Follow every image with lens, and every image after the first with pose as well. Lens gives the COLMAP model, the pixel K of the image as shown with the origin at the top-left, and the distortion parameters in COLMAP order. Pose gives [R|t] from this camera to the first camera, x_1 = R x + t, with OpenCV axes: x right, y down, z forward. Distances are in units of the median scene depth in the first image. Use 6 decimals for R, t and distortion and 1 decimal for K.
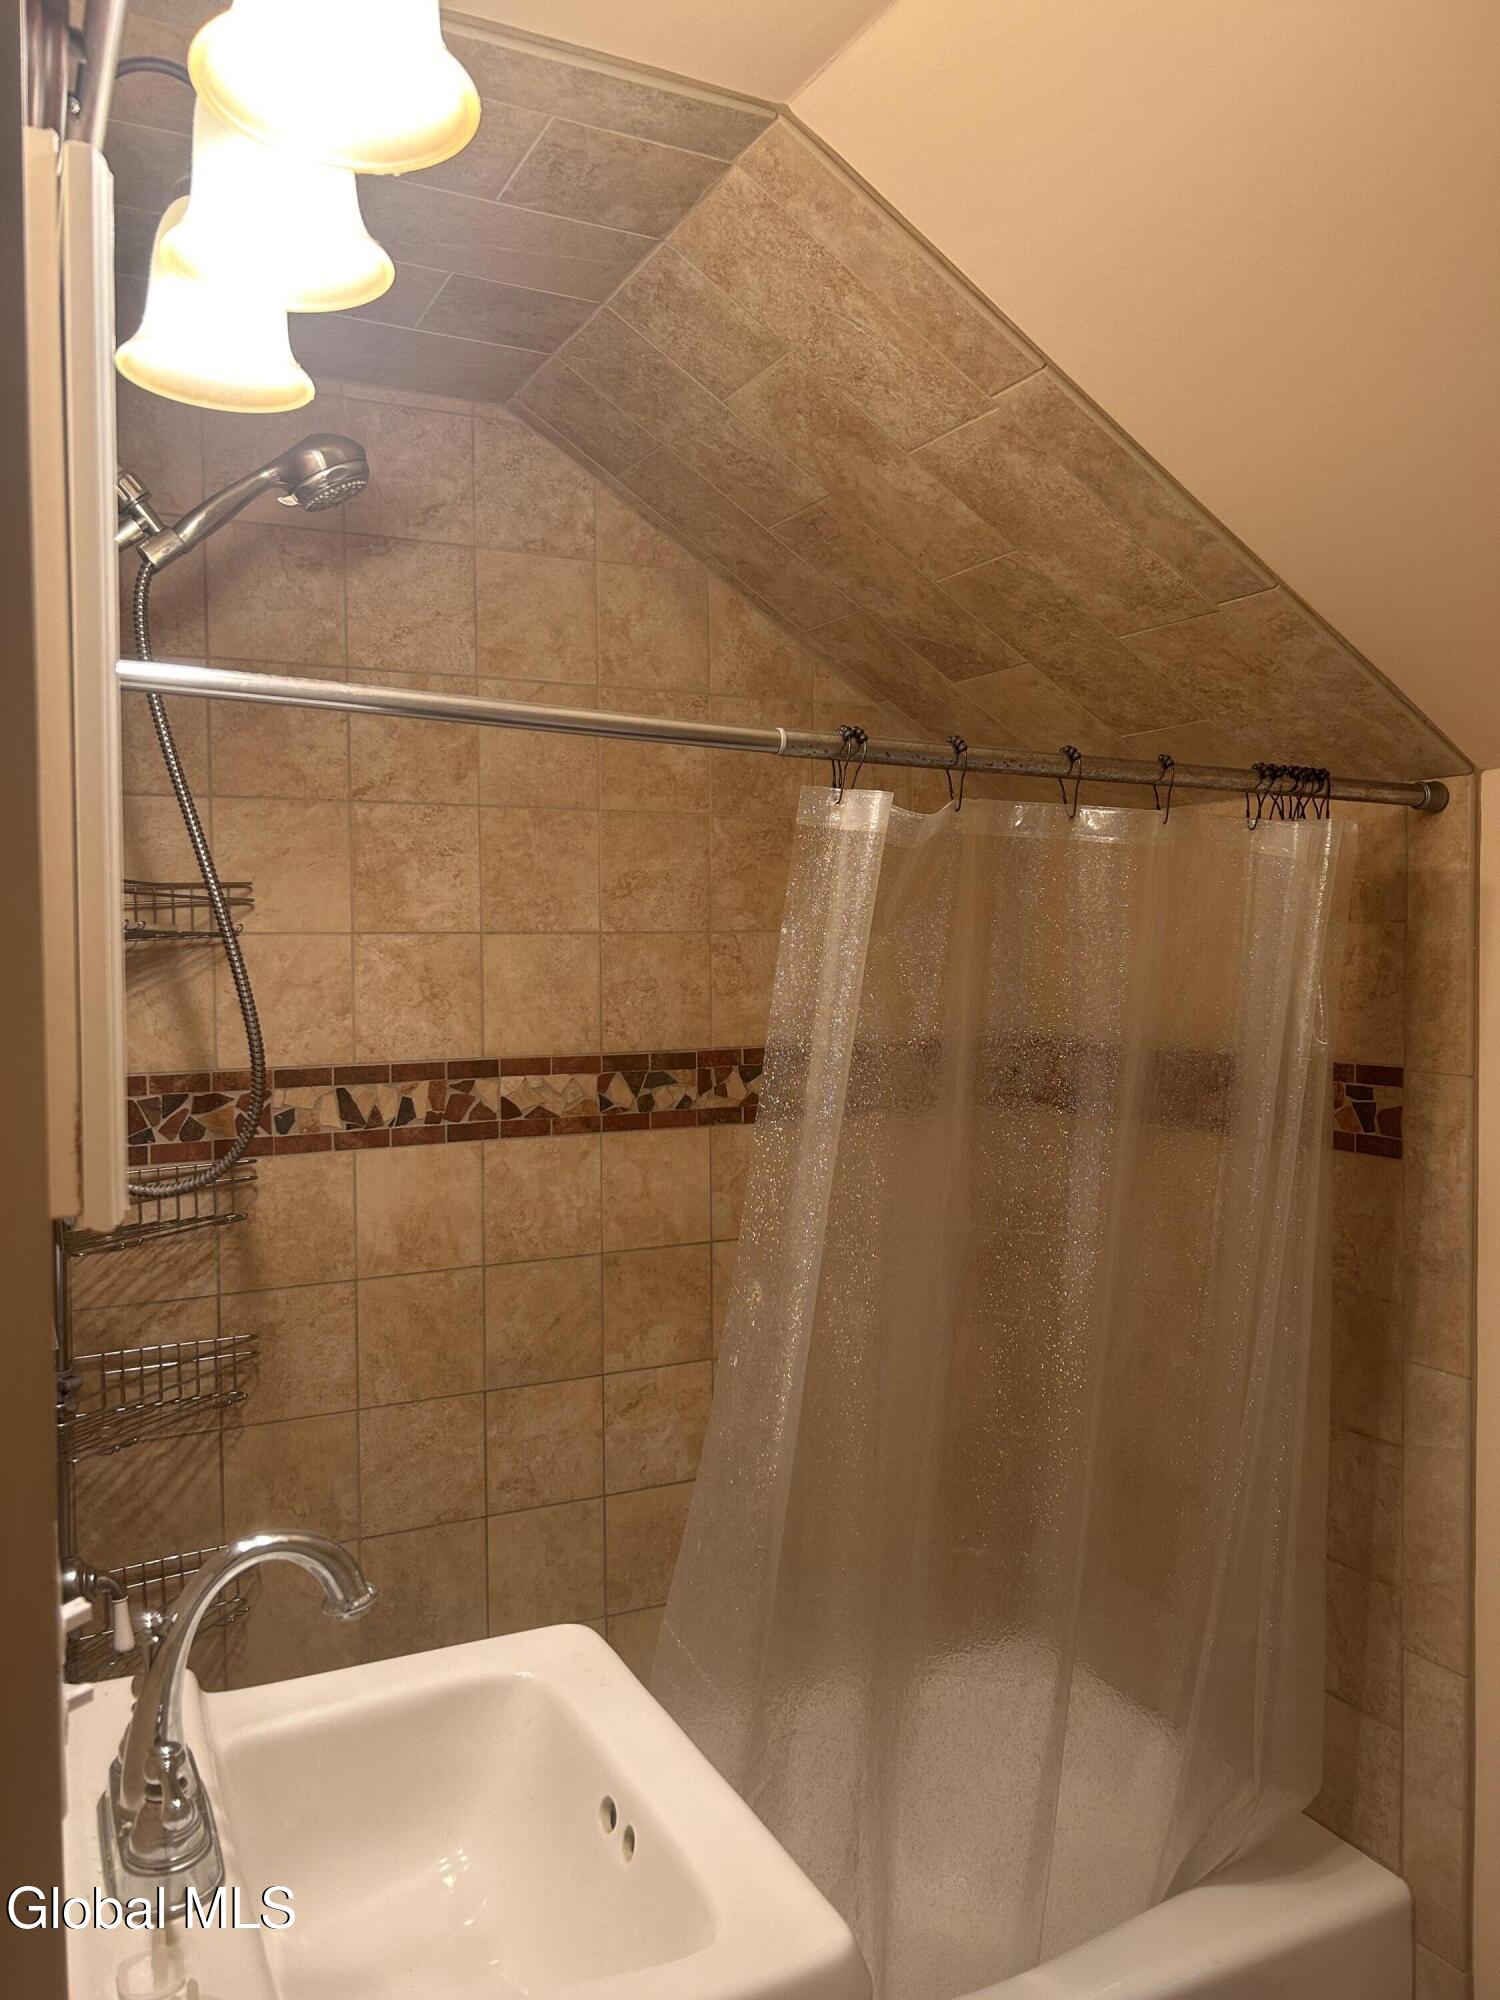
lens RADIAL K [[1513.0, 0, 735.9], [0, 1513.0, 1006.6], [0, 0, 1]] dist [0.055694, -0.064288]
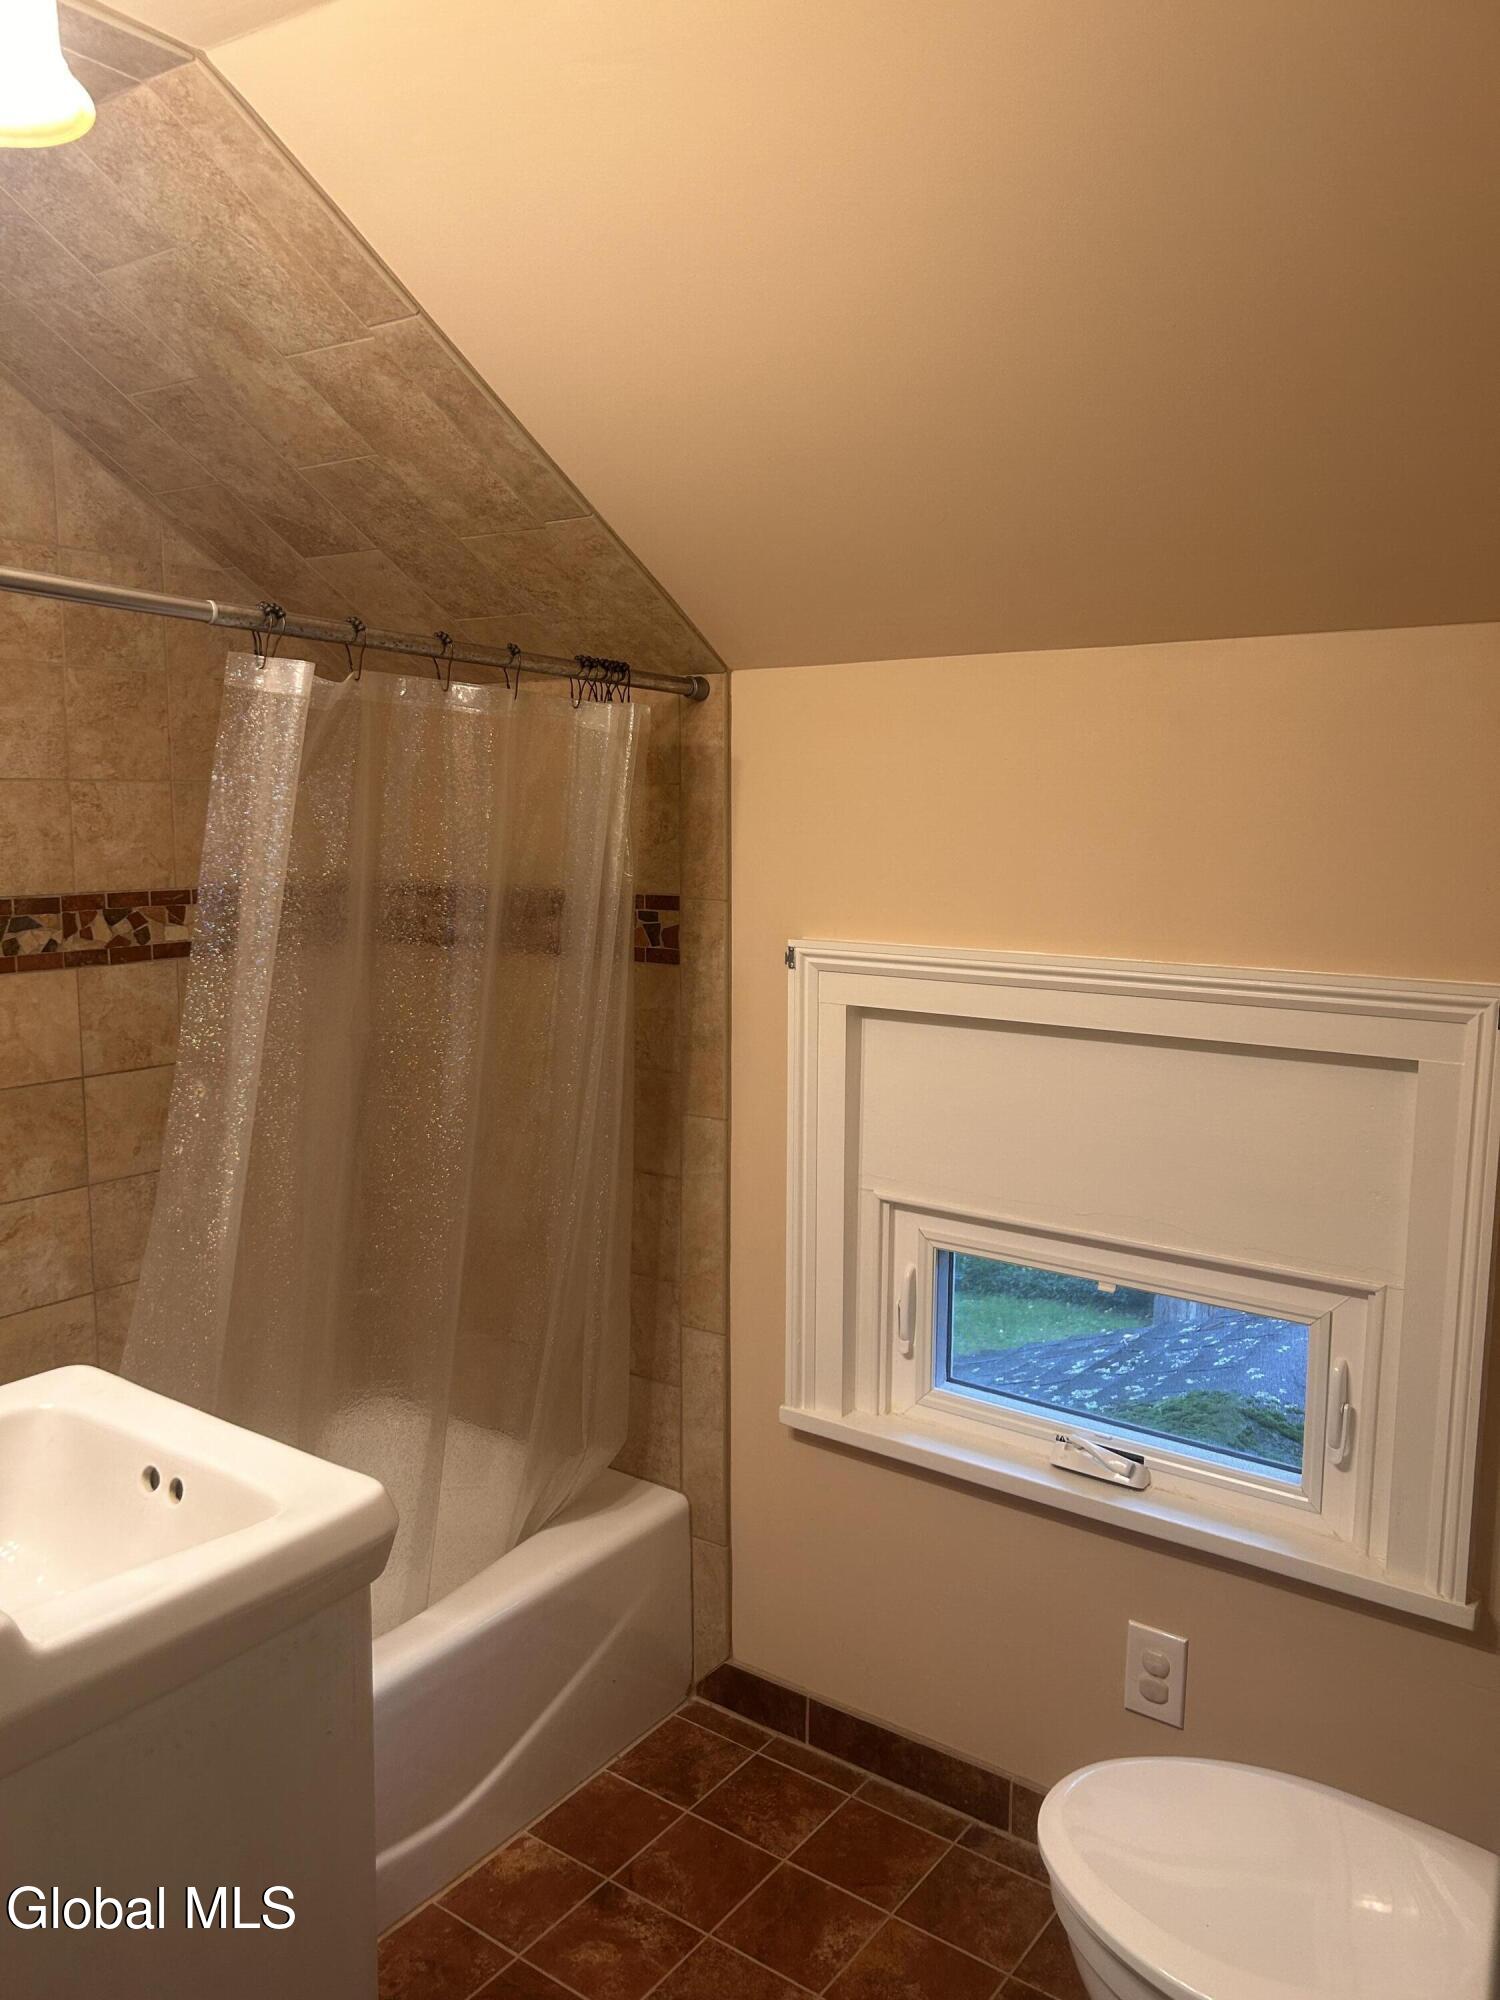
lens RADIAL K [[1513.0, 0, 736.1], [0, 1513.0, 1008.3], [0, 0, 1]] dist [0.055694, -0.064288]
pose [[0.883857, -0.049658, 0.465114, -0.122133], [0.008173, 0.995837, 0.090788, 0.016978], [-0.467685, -0.076443, 0.880583, -0.169275]]
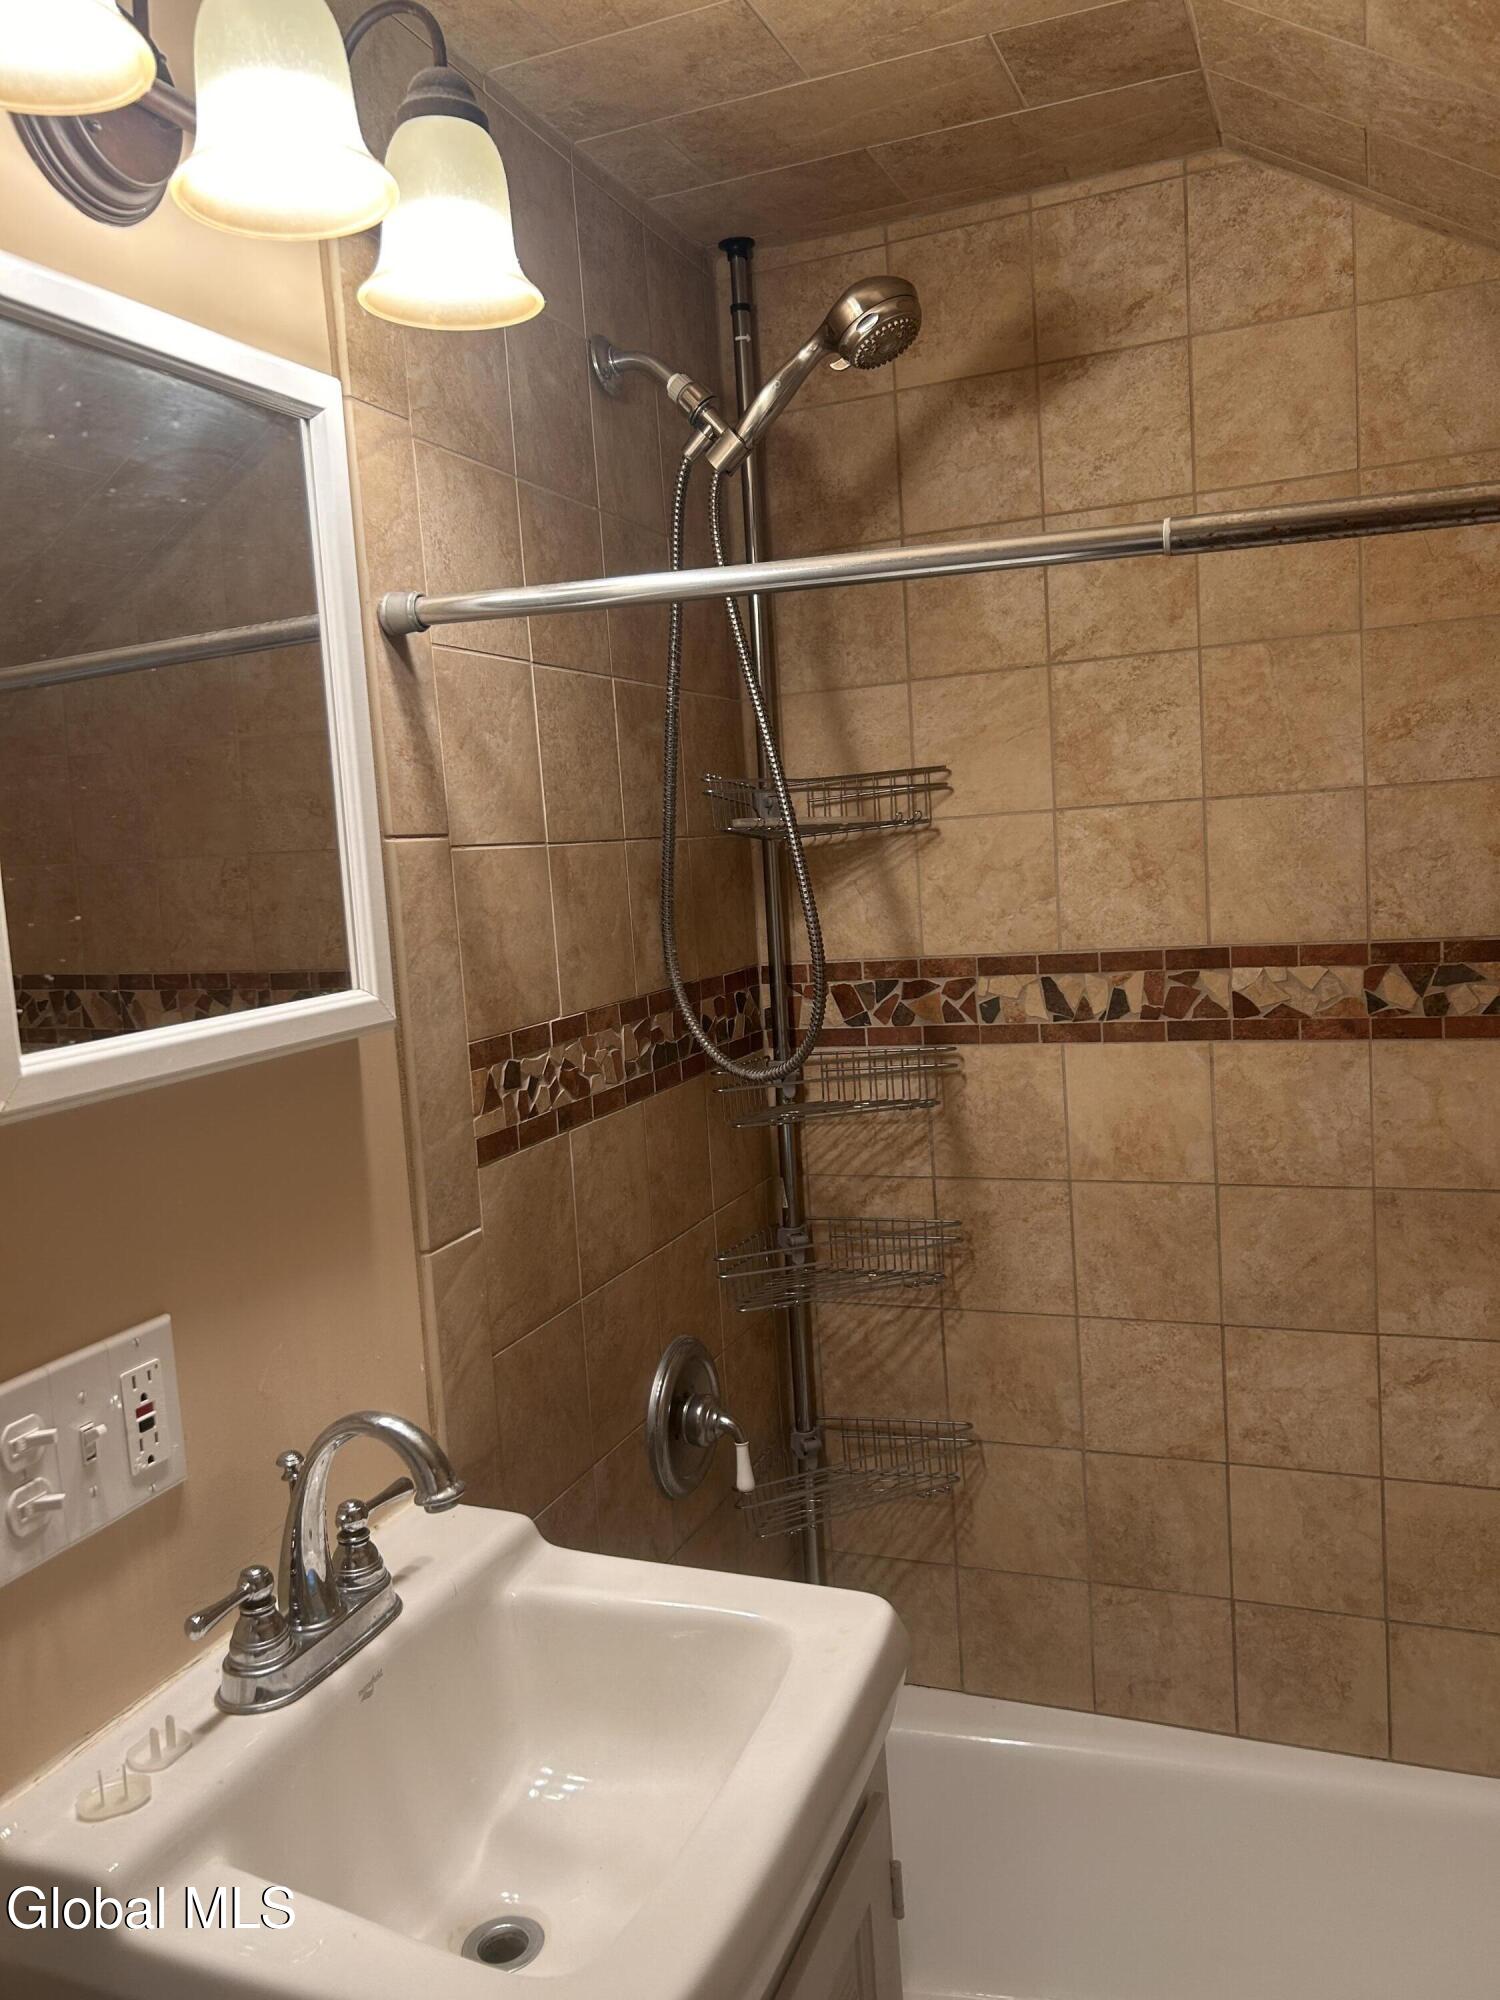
lens RADIAL K [[1513.0, 0, 722.1], [0, 1513.0, 1004.7], [0, 0, 1]] dist [0.055694, -0.064288]
pose [[0.672381, 0.039236, -0.739165, 0.306983], [0.028768, 0.996454, 0.079063, -0.009458], [0.739646, -0.074425, 0.668868, 0.230057]]
